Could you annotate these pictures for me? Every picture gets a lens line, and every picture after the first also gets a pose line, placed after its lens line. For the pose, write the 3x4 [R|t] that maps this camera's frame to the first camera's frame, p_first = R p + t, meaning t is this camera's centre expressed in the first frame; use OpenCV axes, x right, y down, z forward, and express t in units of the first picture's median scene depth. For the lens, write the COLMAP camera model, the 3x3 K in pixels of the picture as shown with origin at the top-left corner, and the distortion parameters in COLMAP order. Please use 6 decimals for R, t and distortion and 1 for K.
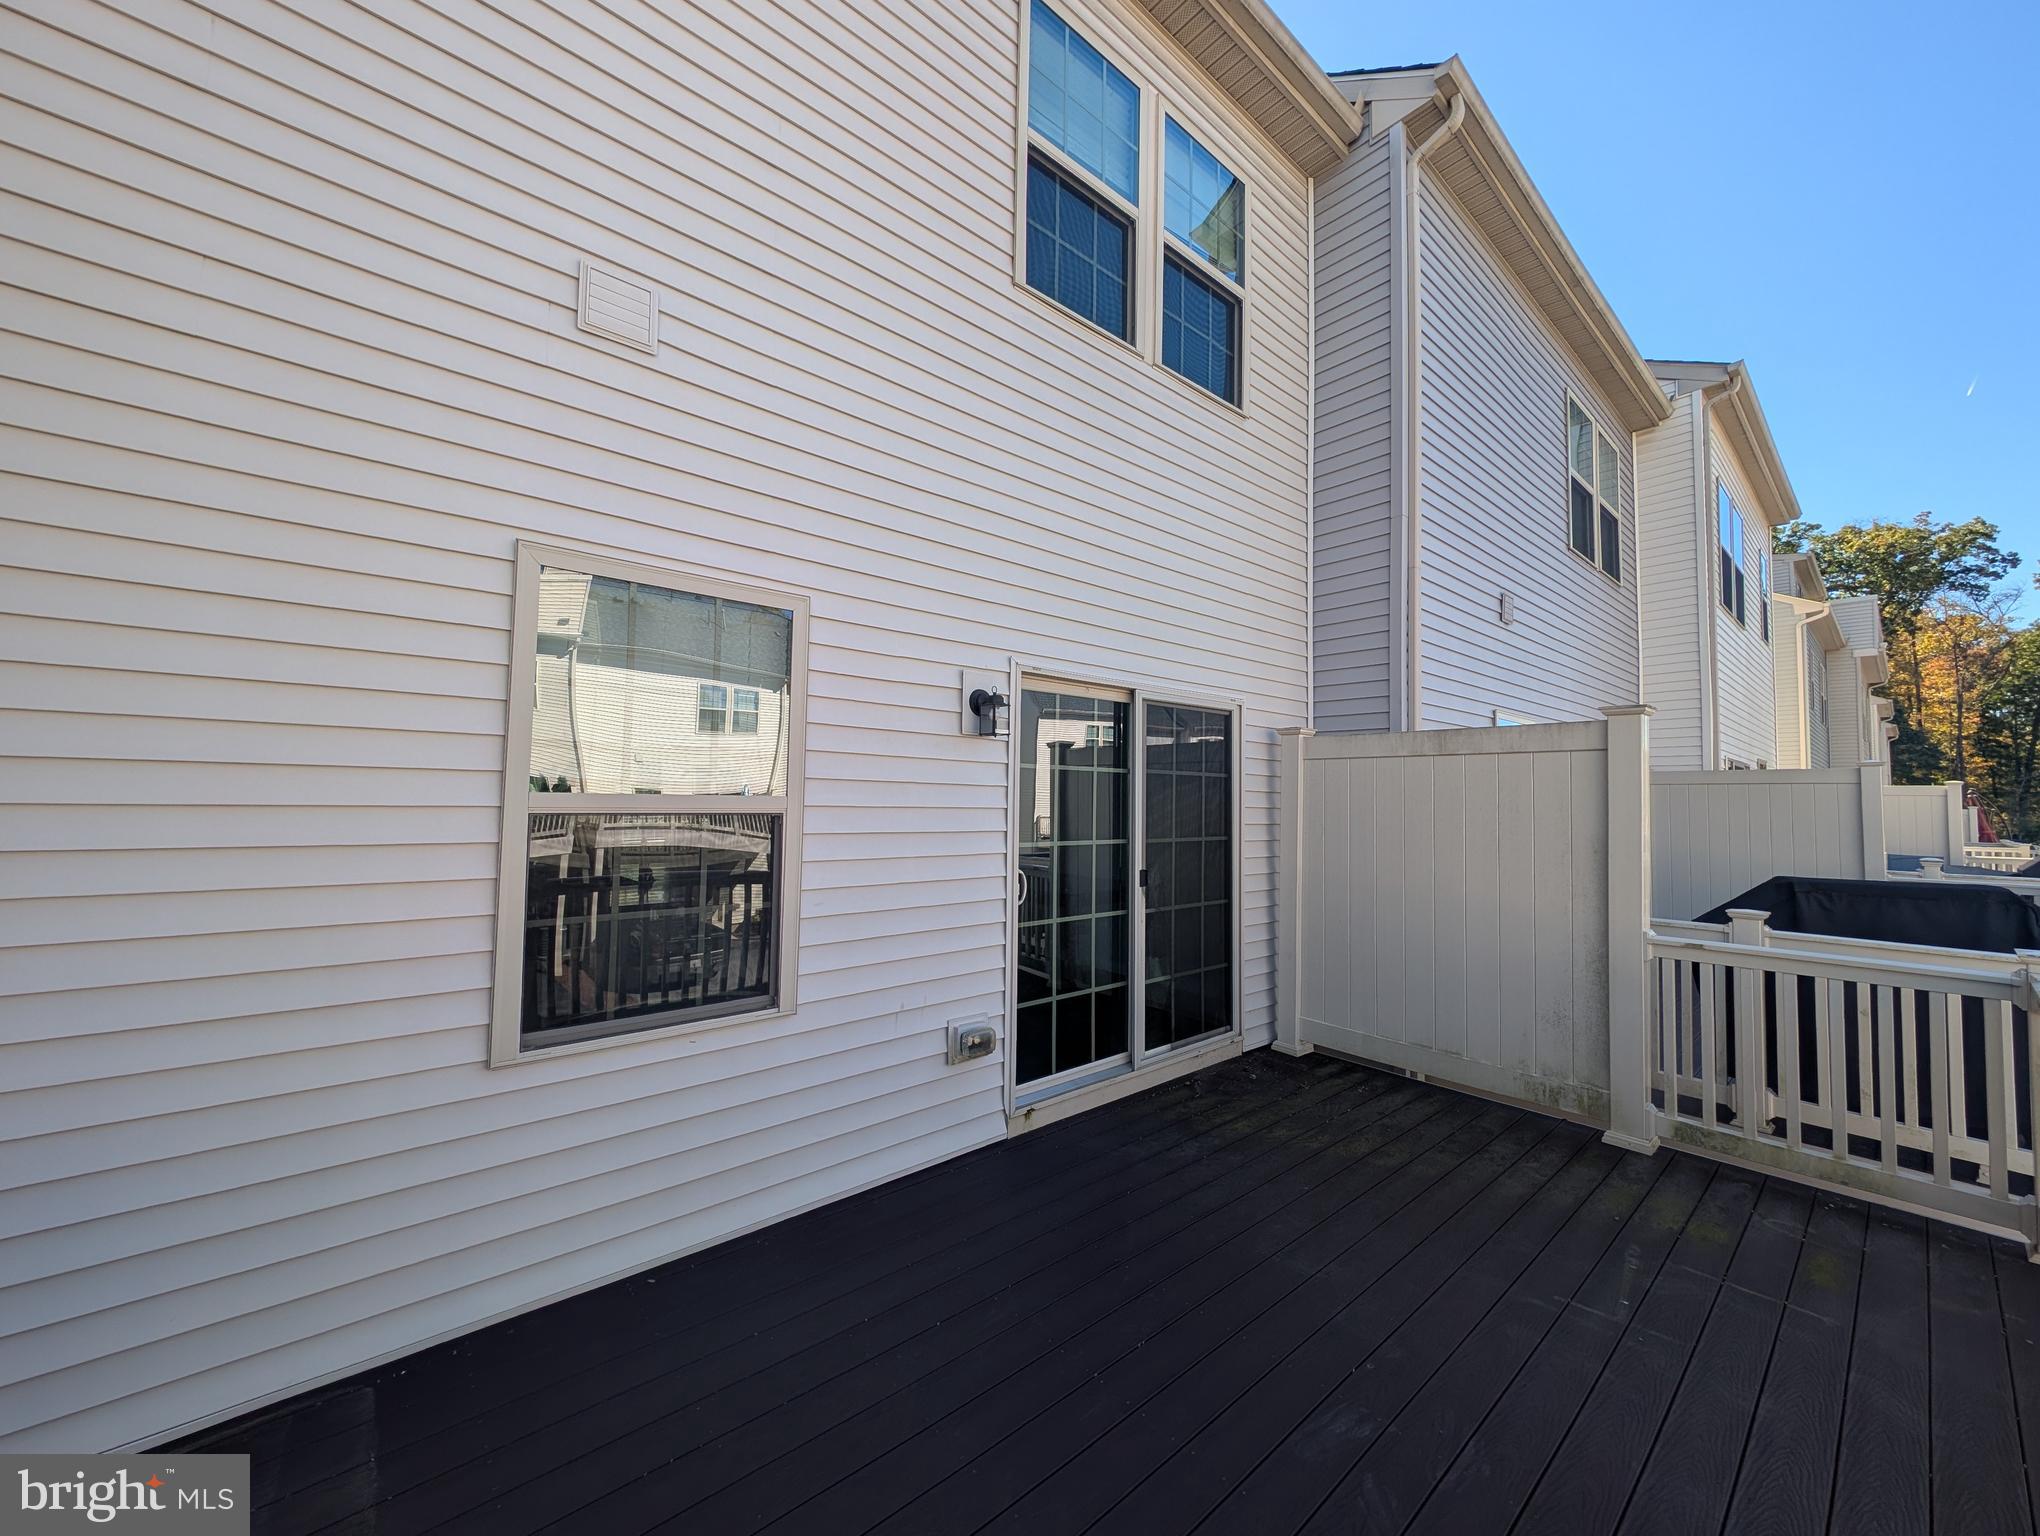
lens RADIAL K [[755.9, 0, 991.2], [0, 755.9, 779.6], [0, 0, 1]] dist [0.001680, 0.000200]
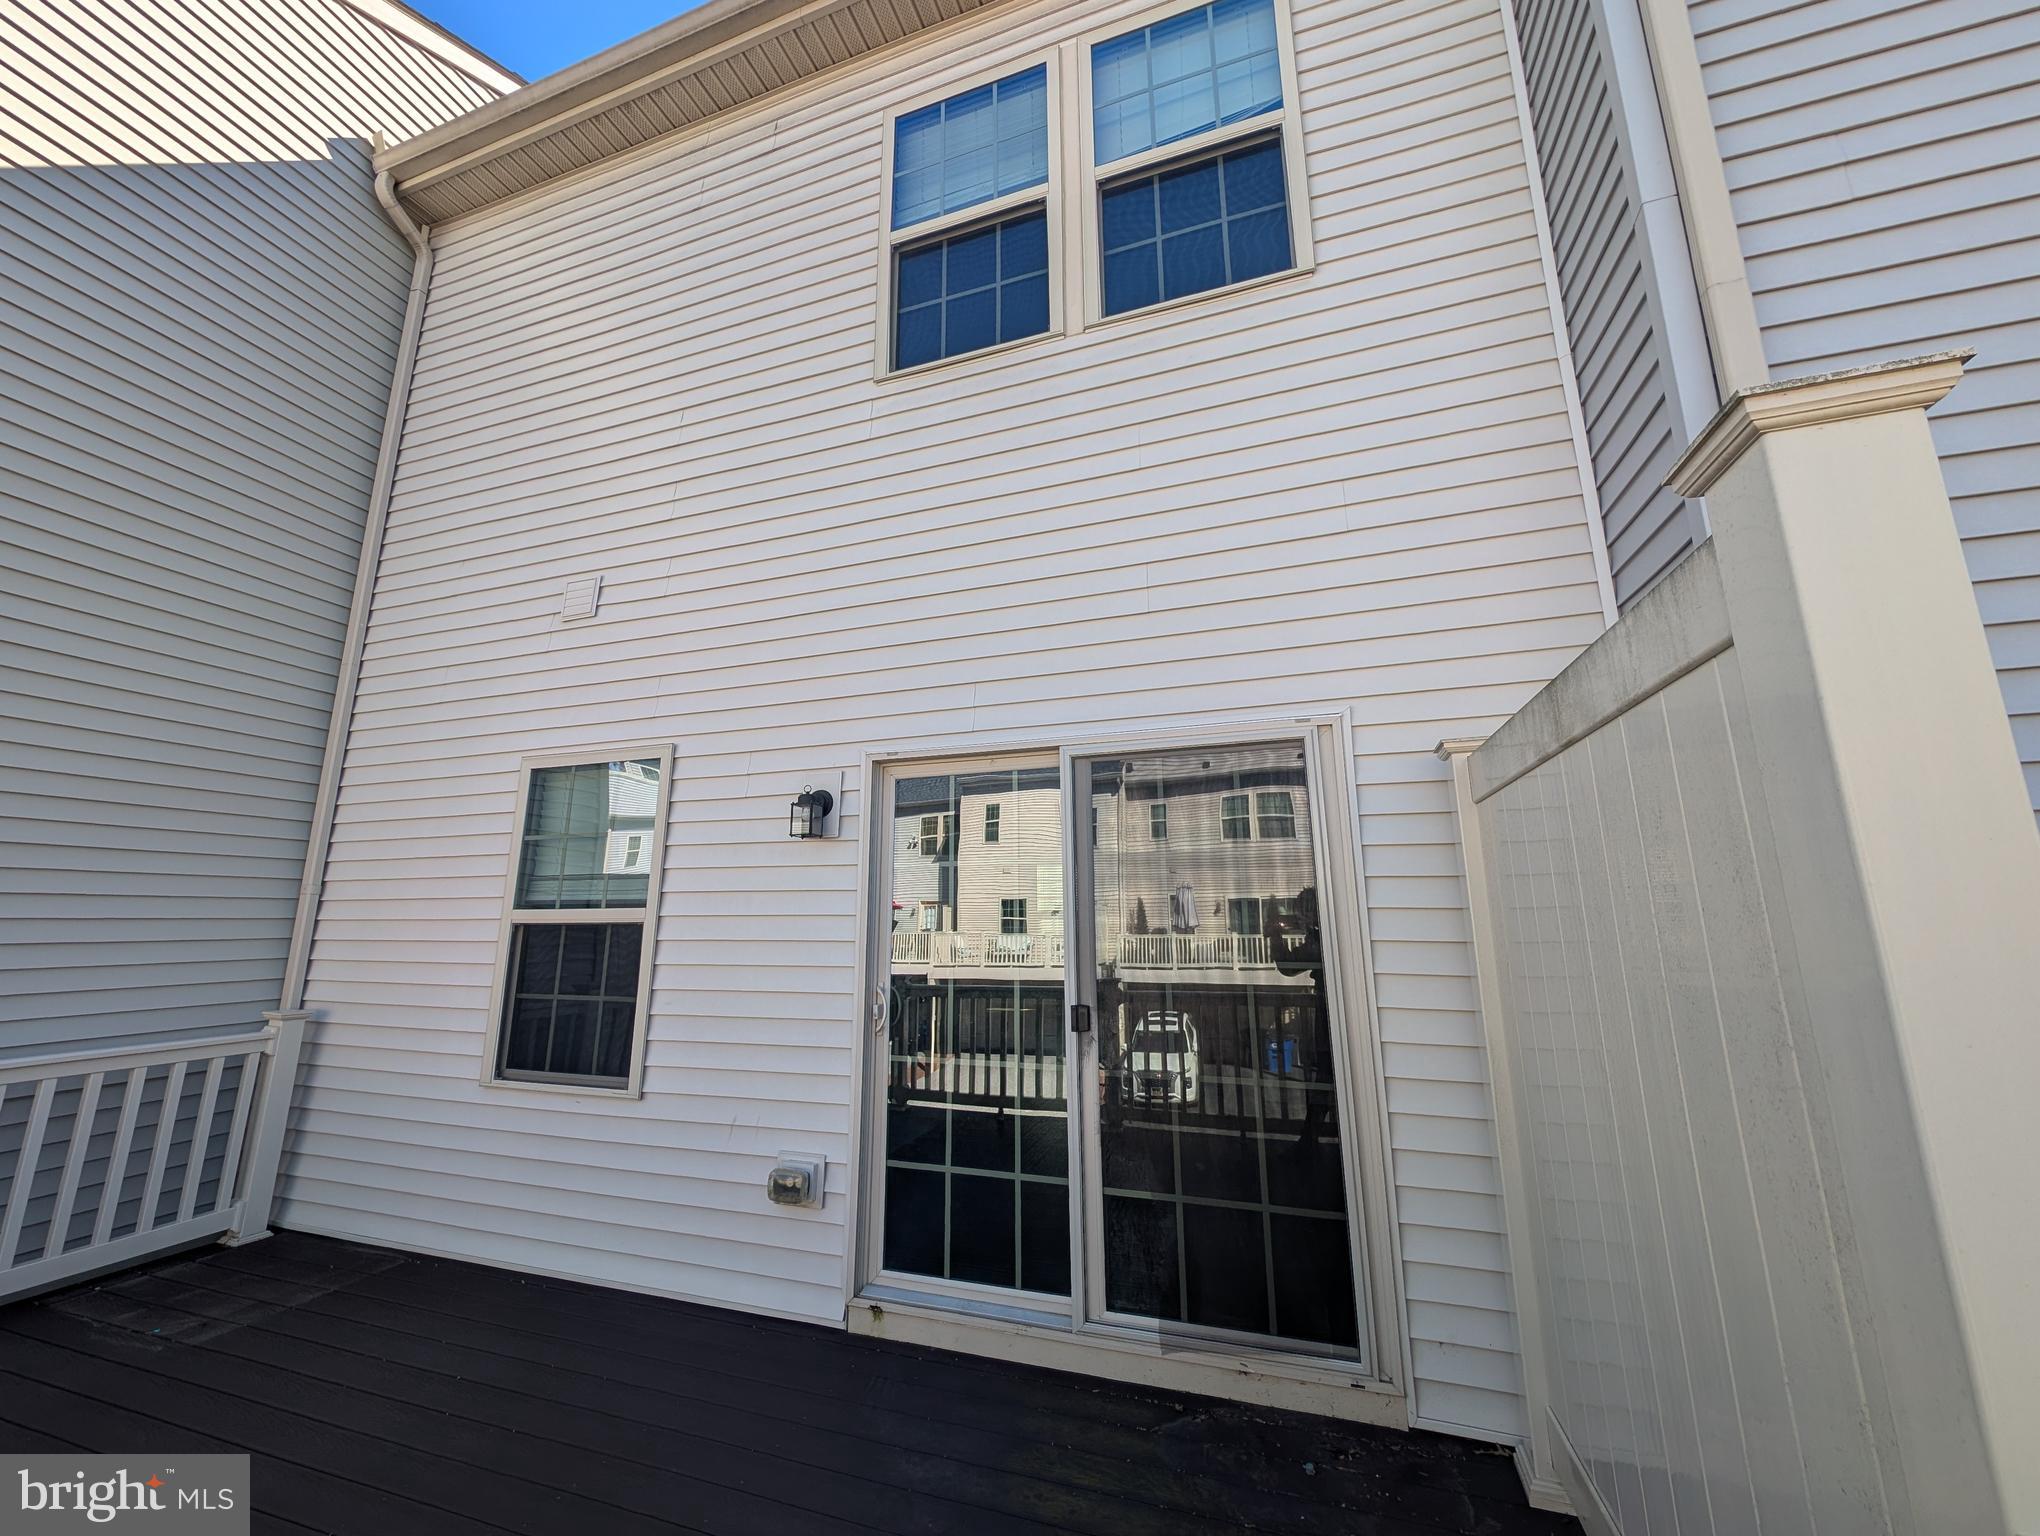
lens RADIAL K [[775.2, 0, 1019.8], [0, 775.2, 760.7], [0, 0, 1]] dist [-0.001210, 0.000226]
pose [[0.533185, -0.182125, -0.826163, 0.753353], [0.038267, 0.980745, -0.191505, 0.034204], [0.845133, 0.070493, 0.529888, 0.553579]]
